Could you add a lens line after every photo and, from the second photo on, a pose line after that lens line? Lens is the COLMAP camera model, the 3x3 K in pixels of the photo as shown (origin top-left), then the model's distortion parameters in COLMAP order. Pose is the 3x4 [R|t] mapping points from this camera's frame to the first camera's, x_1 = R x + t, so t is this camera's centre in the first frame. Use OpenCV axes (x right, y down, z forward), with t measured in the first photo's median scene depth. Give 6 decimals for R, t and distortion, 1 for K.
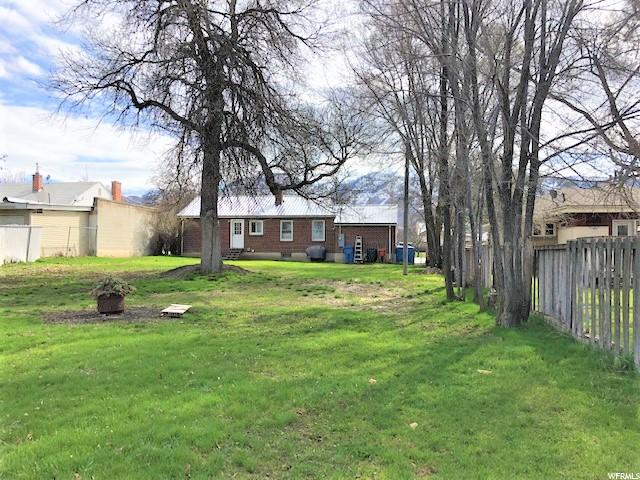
lens RADIAL K [[519.5, 0, 323.4], [0, 519.5, 238.7], [0, 0, 1]] dist [0.027971, -0.008101]
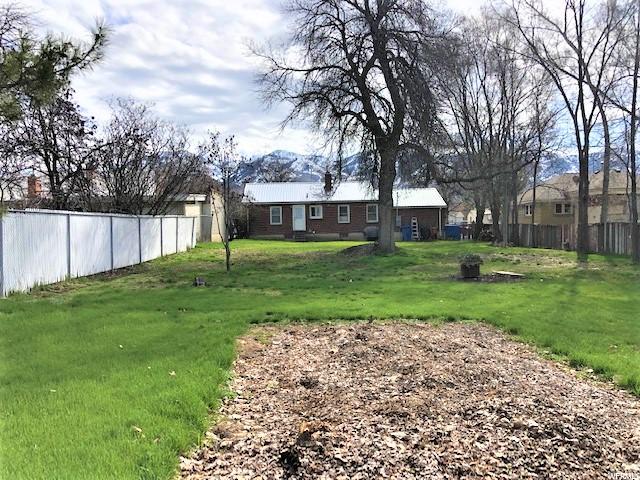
lens RADIAL K [[519.5, 0, 316.2], [0, 519.5, 240.5], [0, 0, 1]] dist [0.027971, -0.008101]
pose [[0.985798, -0.032956, 0.164669, -0.335348], [0.026003, 0.998684, 0.044207, -0.009714], [-0.165909, -0.039297, 0.985358, -0.106729]]
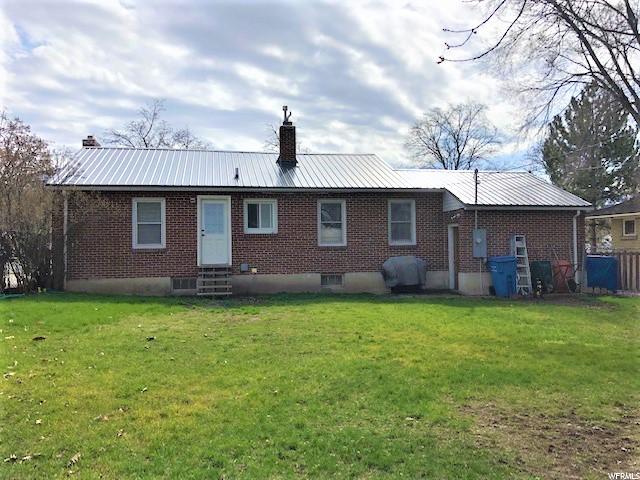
lens RADIAL K [[519.5, 0, 321.2], [0, 519.5, 240.4], [0, 0, 1]] dist [0.027971, -0.008101]
pose [[0.943919, -0.010285, 0.330016, -0.237137], [0.010310, 0.999945, 0.001675, -0.001595], [-0.330016, 0.001822, 0.943974, 0.624028]]
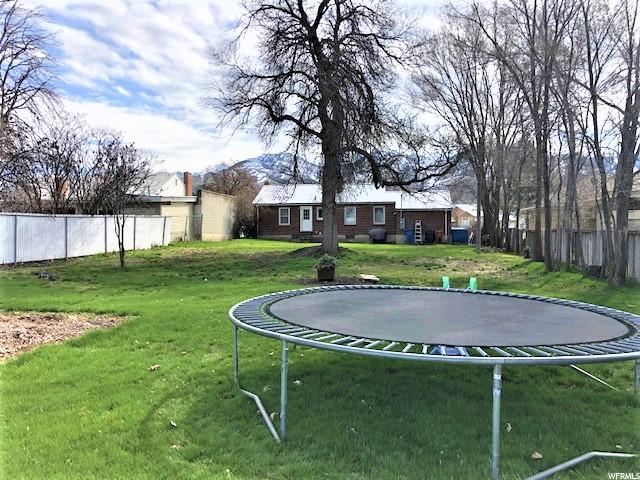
lens RADIAL K [[519.5, 0, 316.6], [0, 519.5, 238.2], [0, 0, 1]] dist [0.027971, -0.008101]
pose [[0.999870, -0.011045, -0.011754, -0.139248], [0.011458, 0.999298, 0.035667, -0.008233], [0.011352, -0.035797, 0.999295, -0.139706]]
